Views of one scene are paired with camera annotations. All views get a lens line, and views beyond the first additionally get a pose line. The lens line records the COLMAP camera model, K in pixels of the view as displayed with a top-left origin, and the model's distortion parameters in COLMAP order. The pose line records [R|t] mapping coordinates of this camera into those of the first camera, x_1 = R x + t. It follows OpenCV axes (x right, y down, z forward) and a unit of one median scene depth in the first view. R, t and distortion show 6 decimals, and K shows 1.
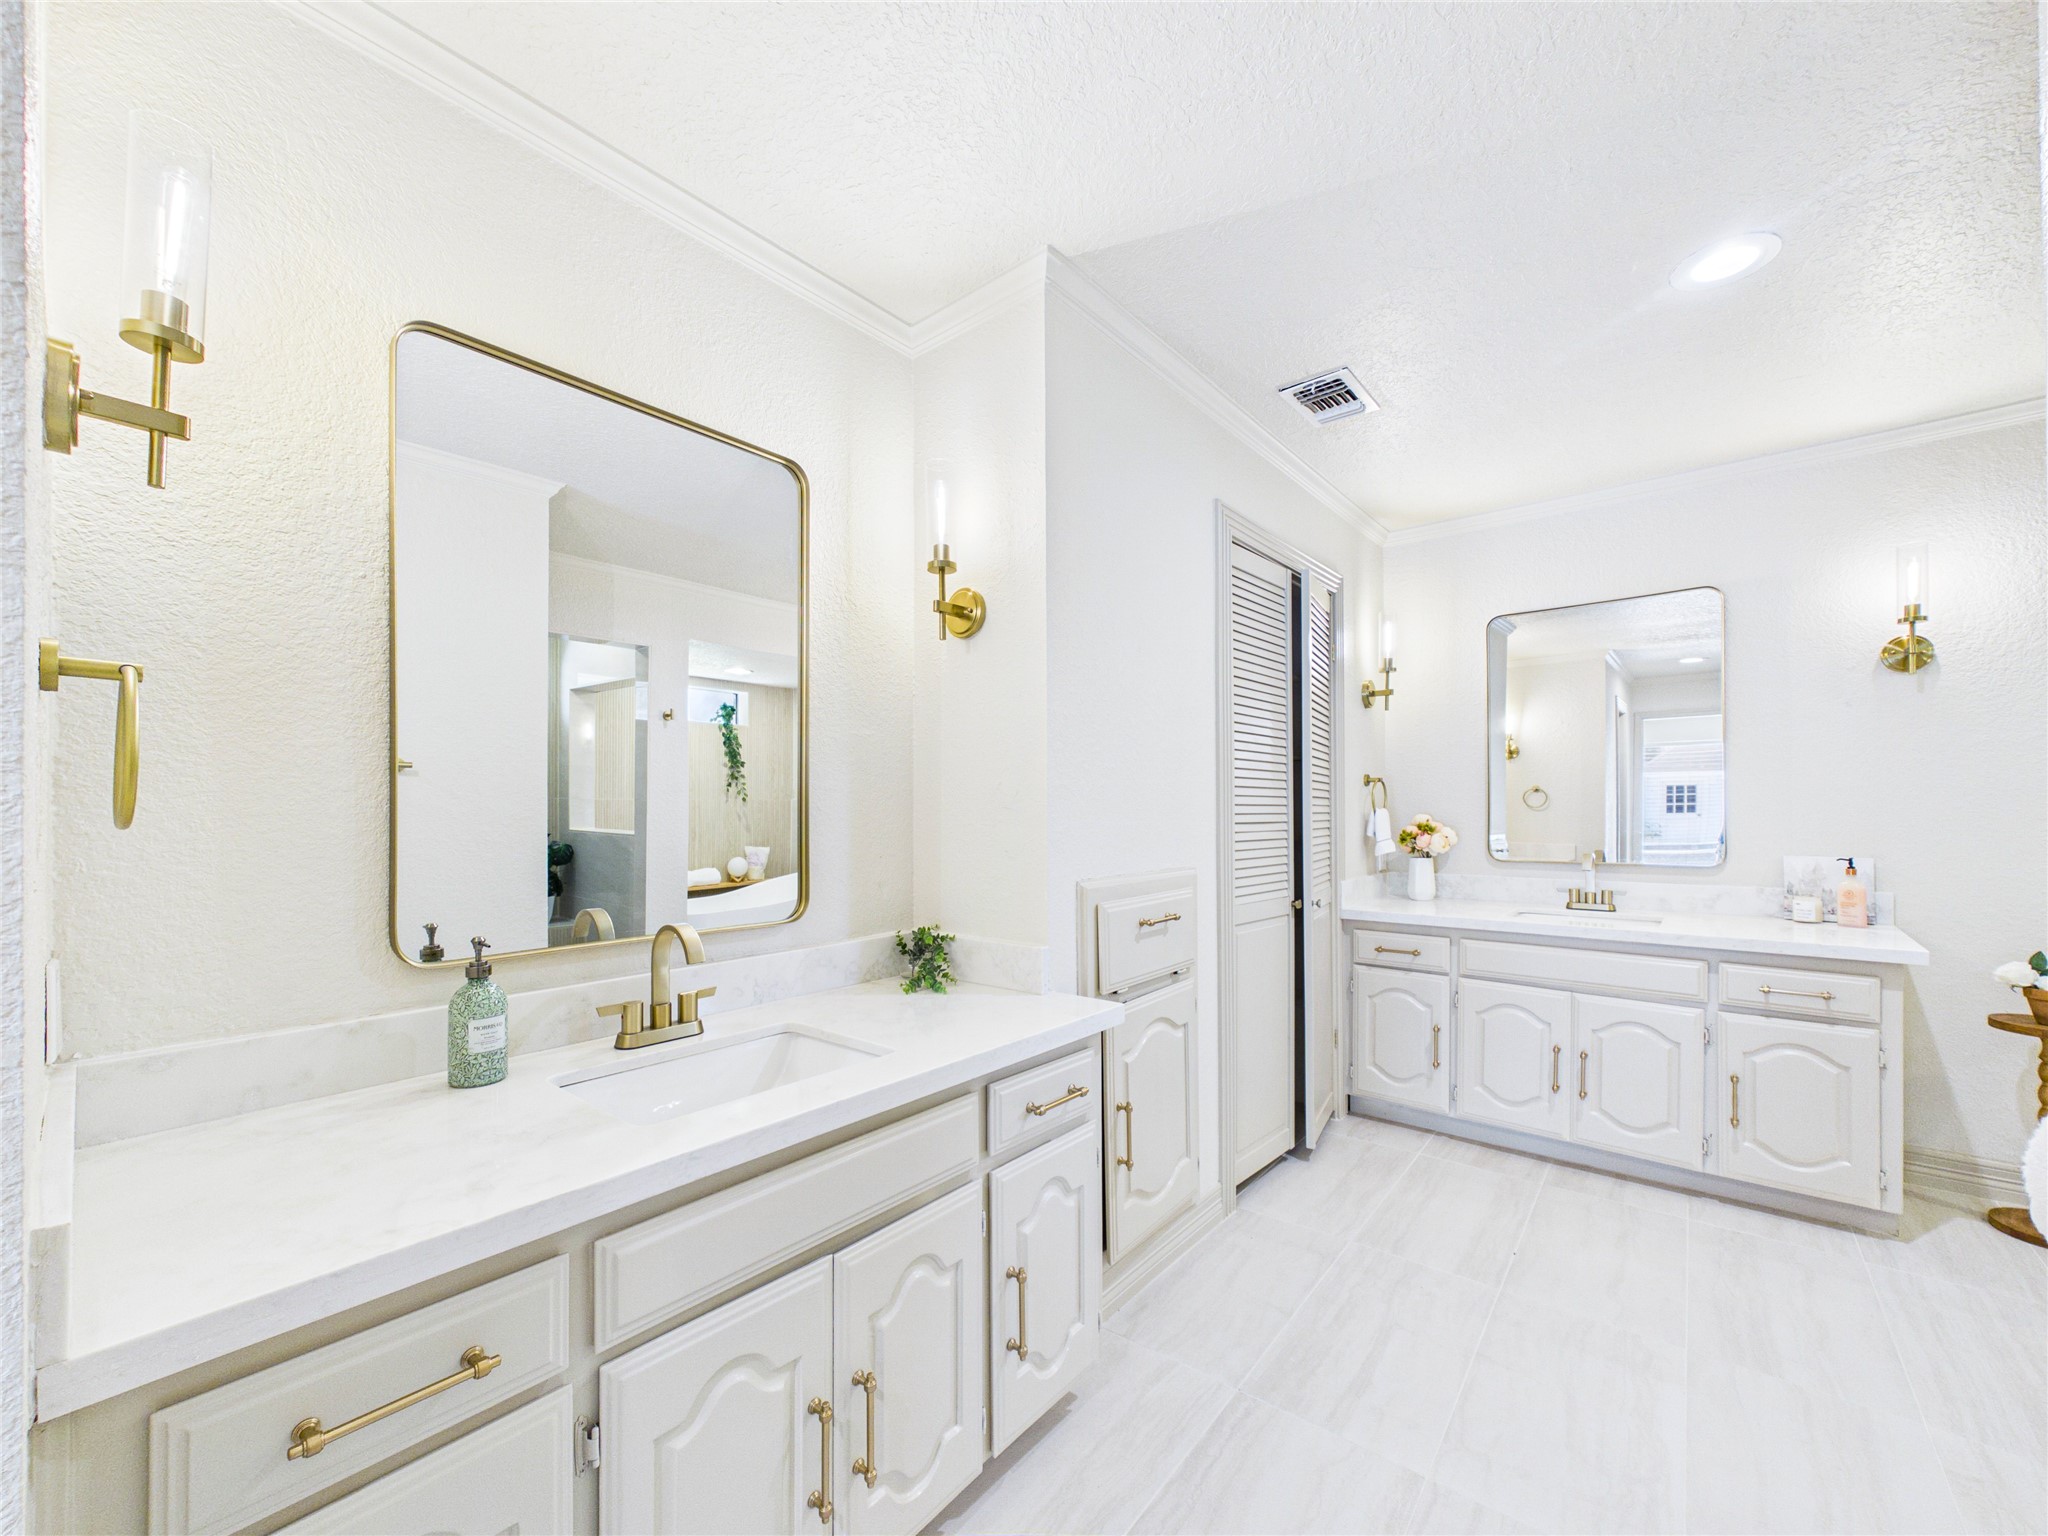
lens RADIAL K [[827.5, 0, 1022.6], [0, 827.5, 799.6], [0, 0, 1]] dist [0.001338, -0.000137]
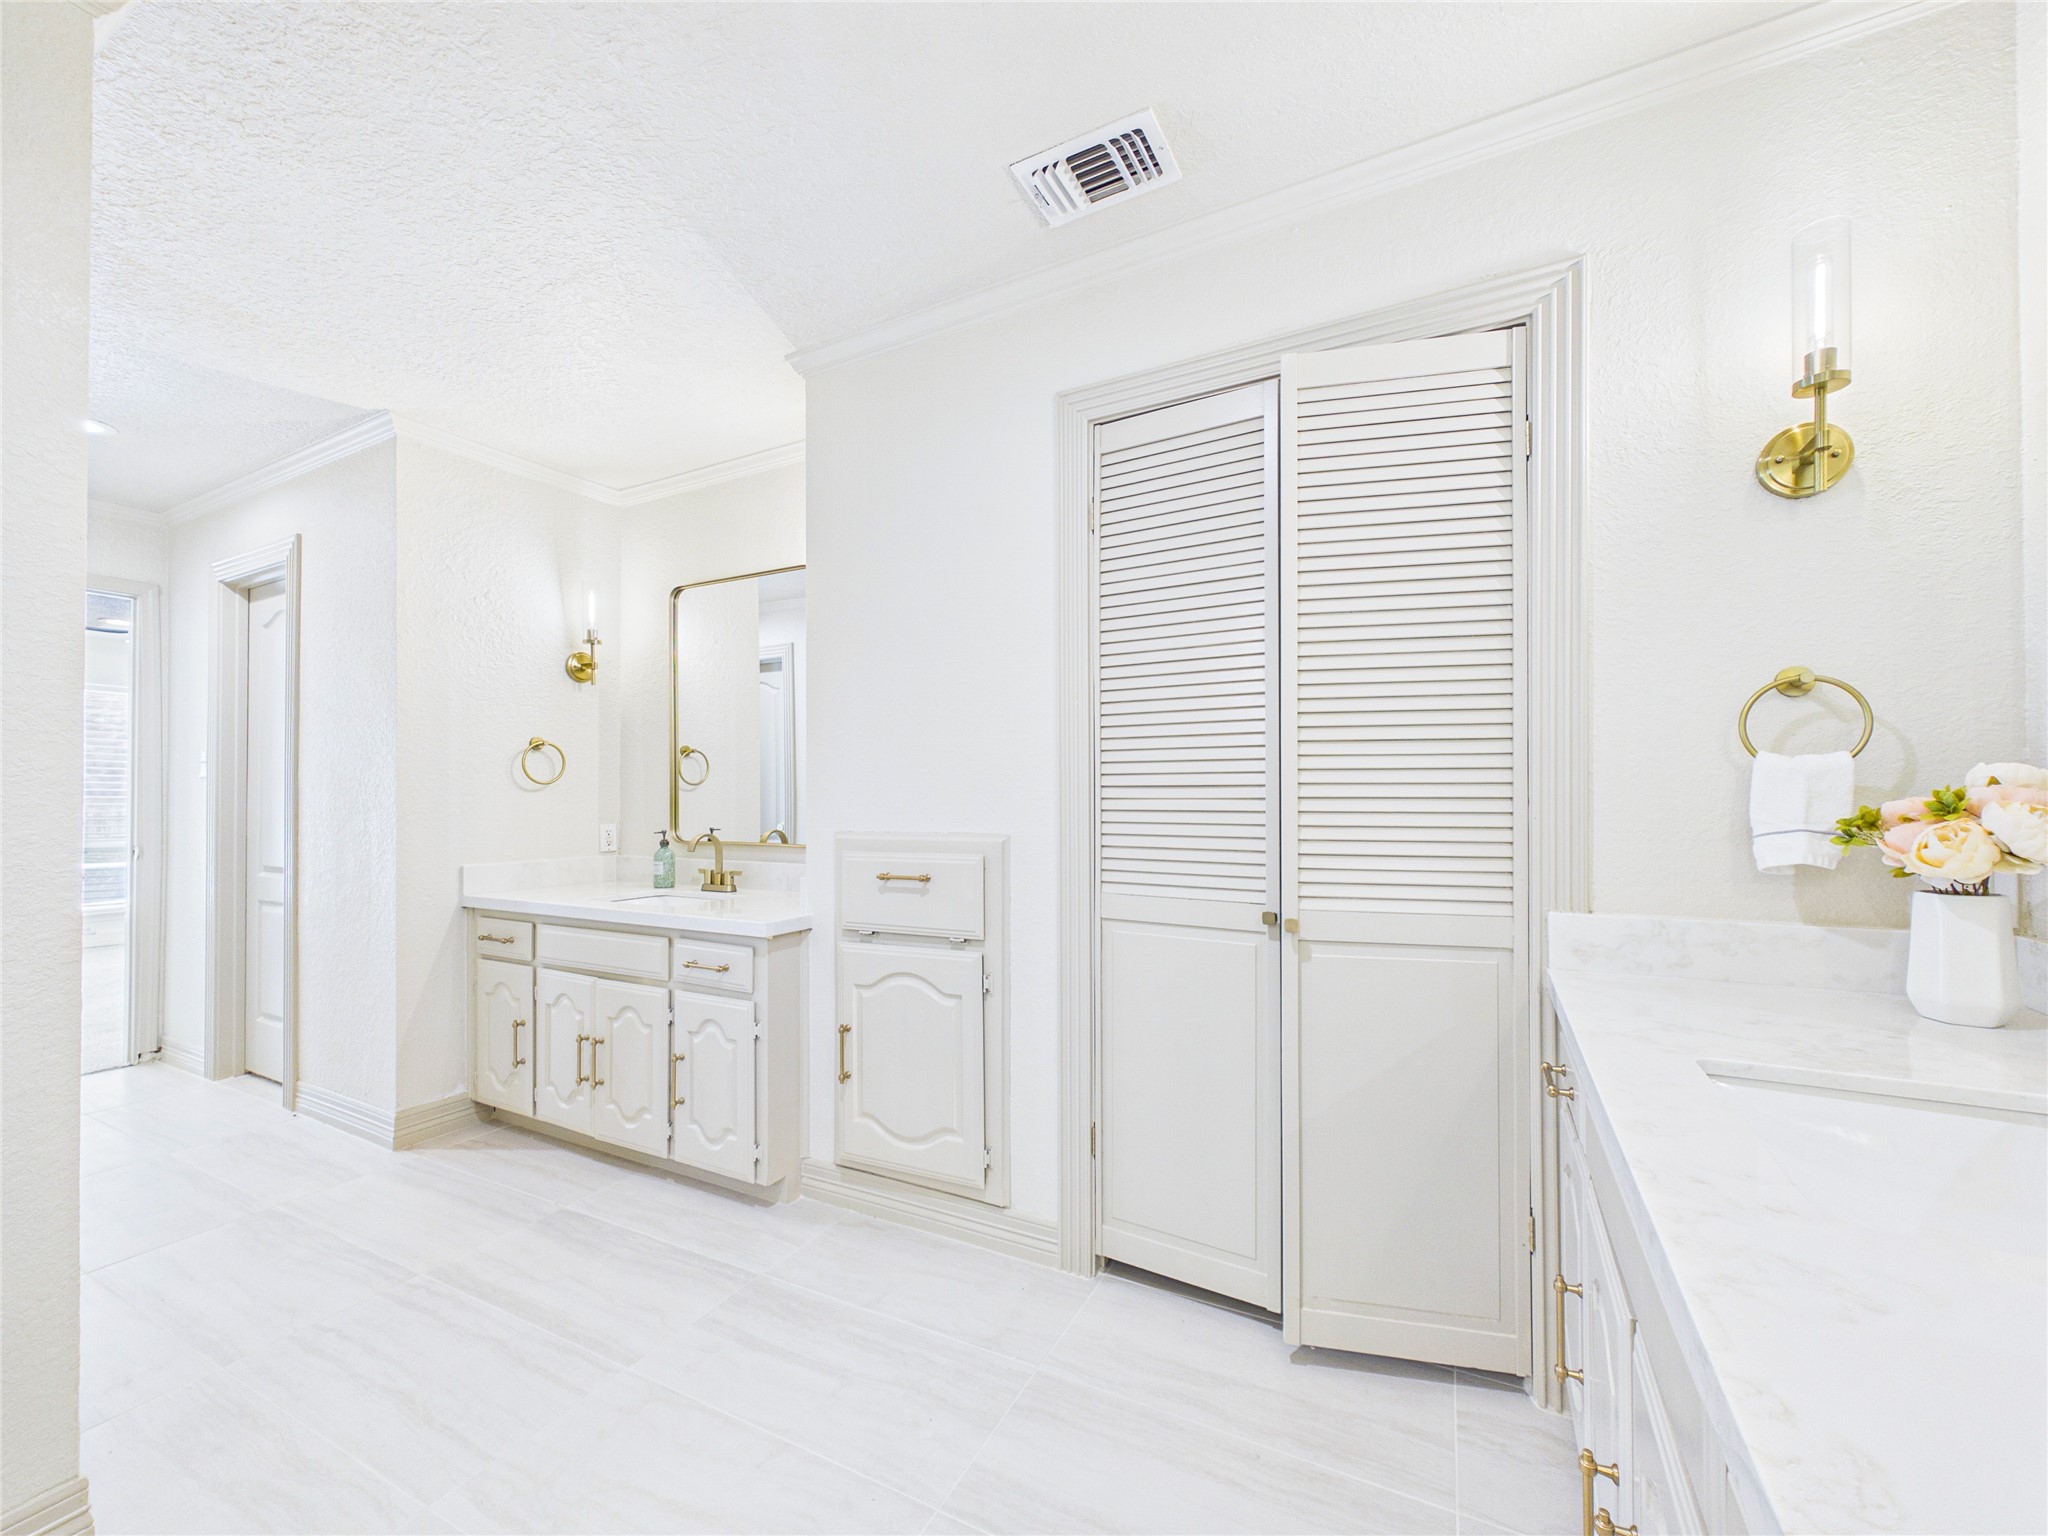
lens RADIAL K [[827.1, 0, 1023.9], [0, 827.1, 789.5], [0, 0, 1]] dist [-0.000589, -0.000125]
pose [[0.196552, -0.009984, -0.980443, 1.255611], [0.013479, 0.999881, -0.007480, 0.045380], [0.980401, -0.011746, 0.196663, 0.978014]]
